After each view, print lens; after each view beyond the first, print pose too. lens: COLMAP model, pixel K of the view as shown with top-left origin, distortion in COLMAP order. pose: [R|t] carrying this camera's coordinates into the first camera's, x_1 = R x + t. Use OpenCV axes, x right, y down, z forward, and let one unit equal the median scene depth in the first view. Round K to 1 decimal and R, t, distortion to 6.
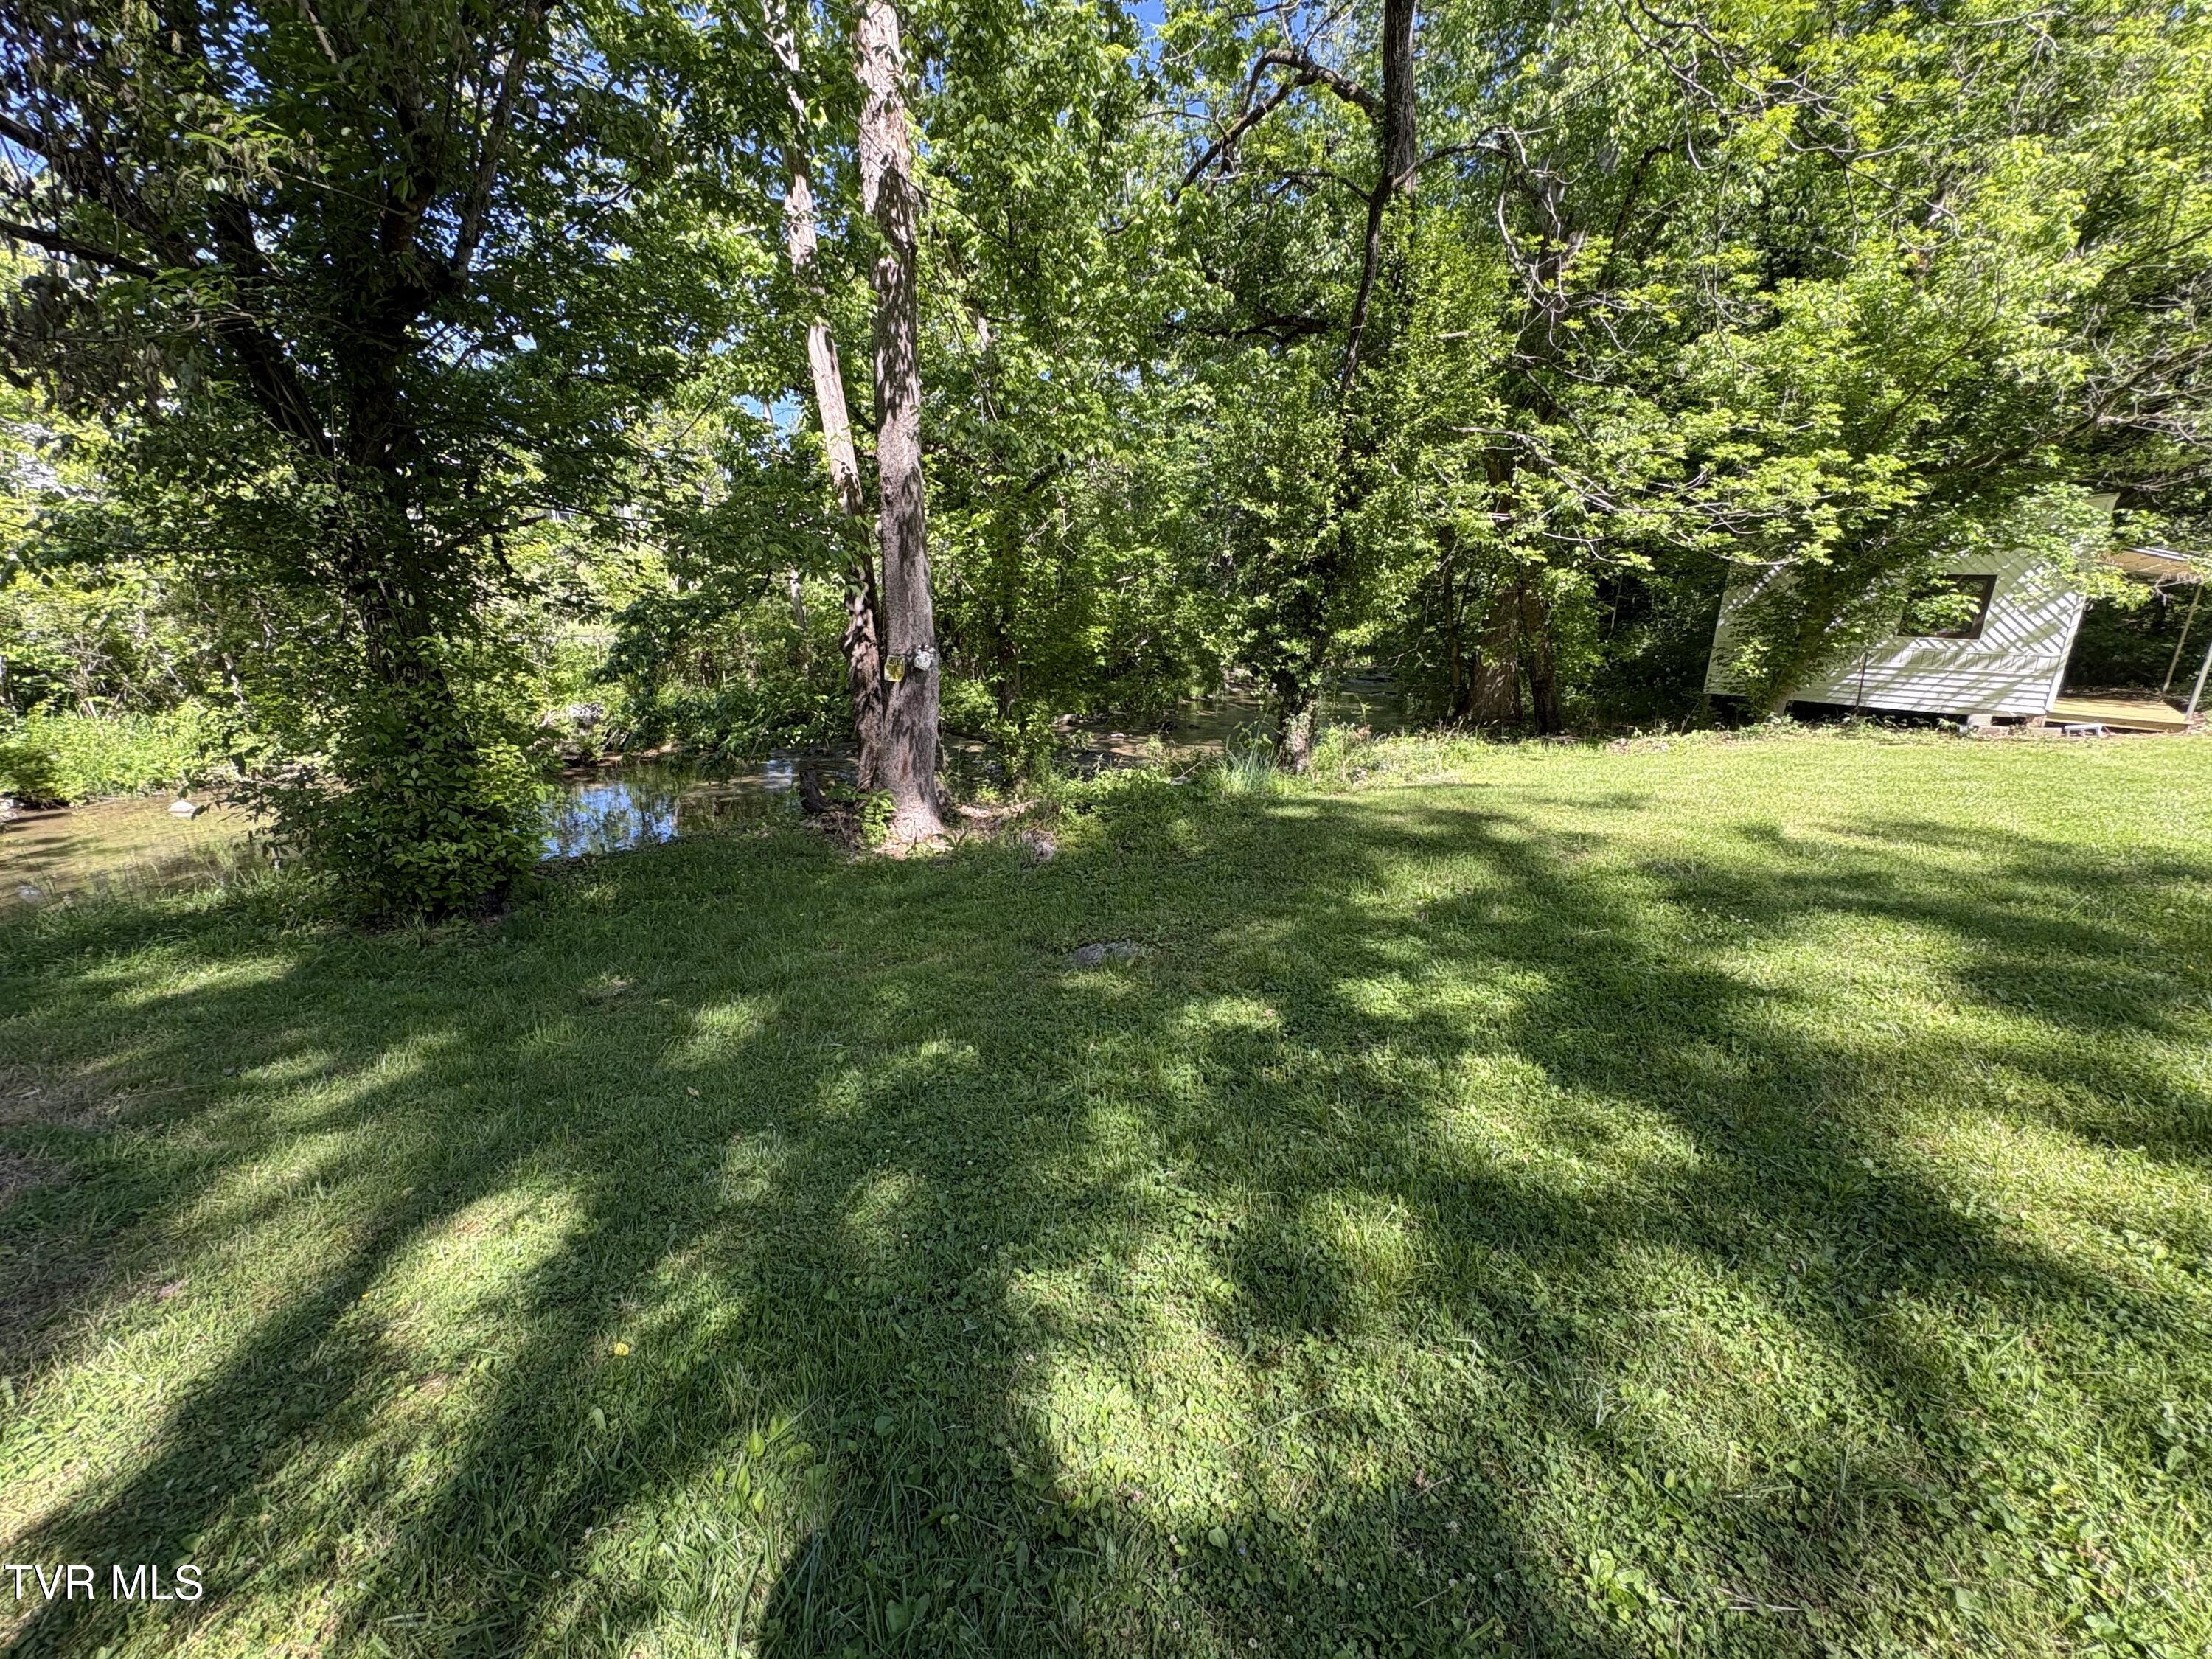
lens RADIAL K [[876.2, 0, 1106.0], [0, 876.2, 829.5], [0, 0, 1]] dist [0.000993, -0.000708]
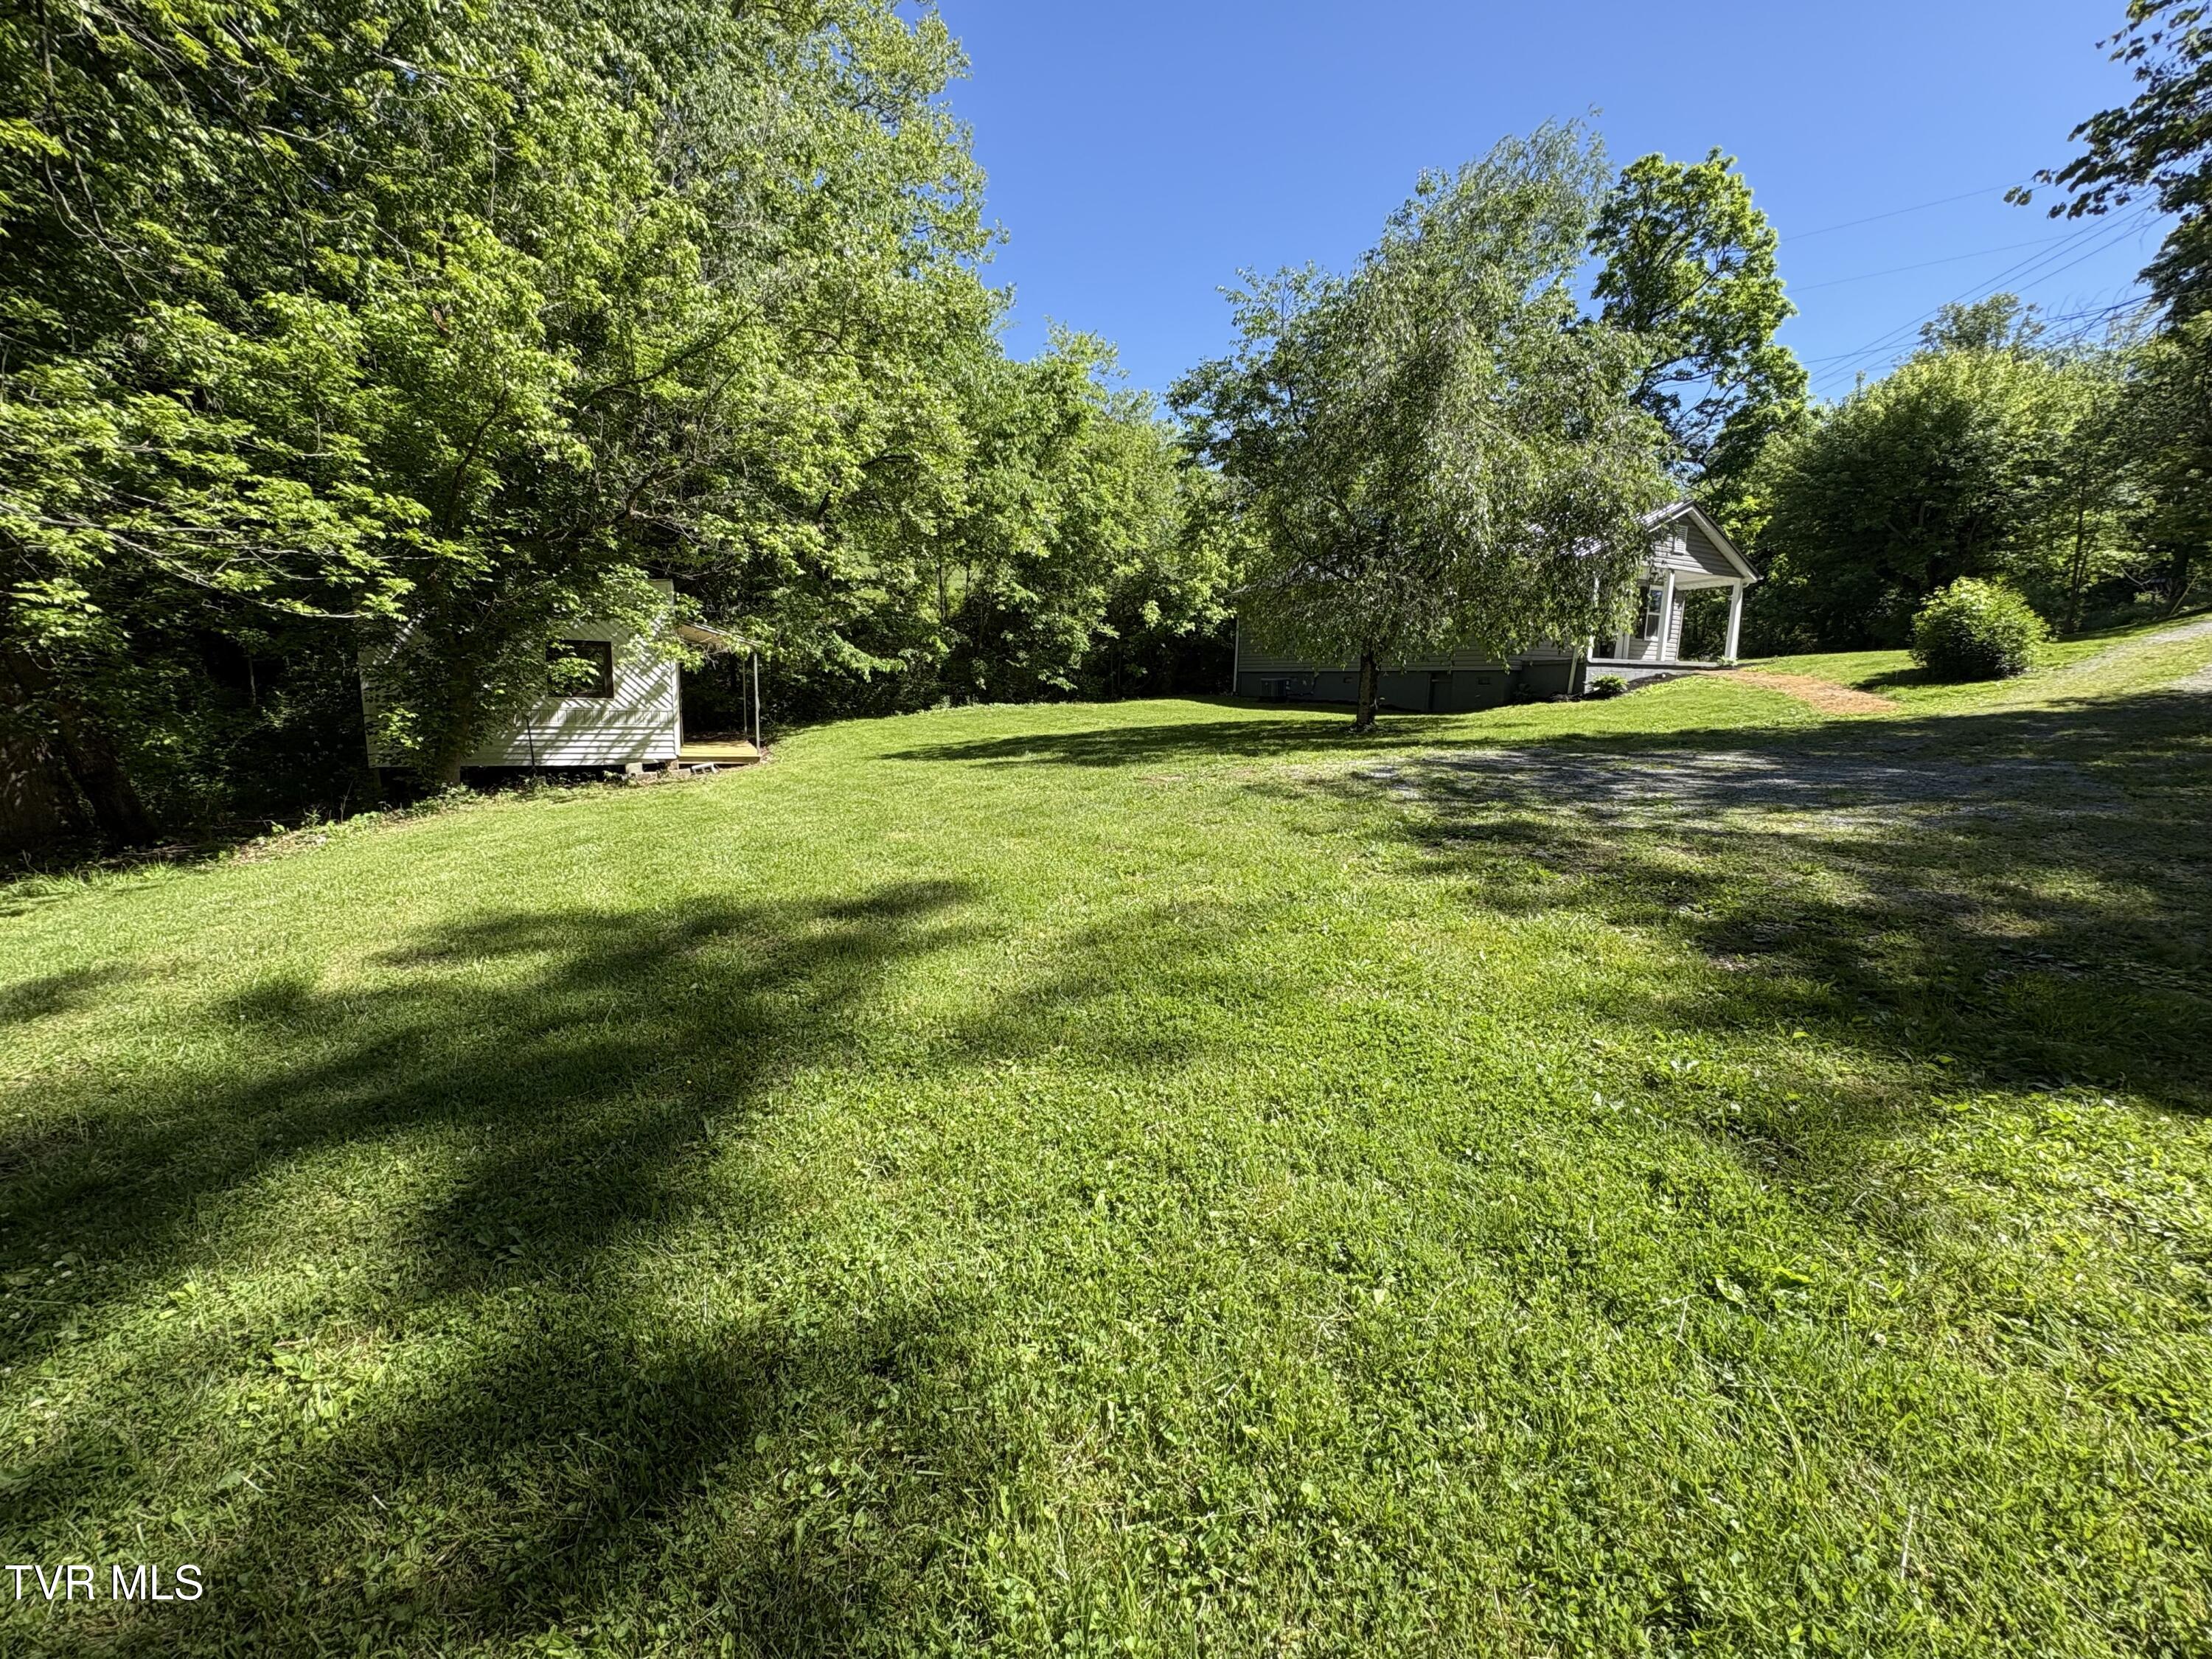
lens RADIAL K [[876.2, 0, 1106.0], [0, 876.2, 829.5], [0, 0, 1]] dist [0.000993, -0.000708]
pose [[0.324167, -0.166410, 0.931248, 0.138606], [0.229349, 0.968863, 0.093295, -0.015445], [-0.917777, 0.183338, 0.352239, 0.062650]]
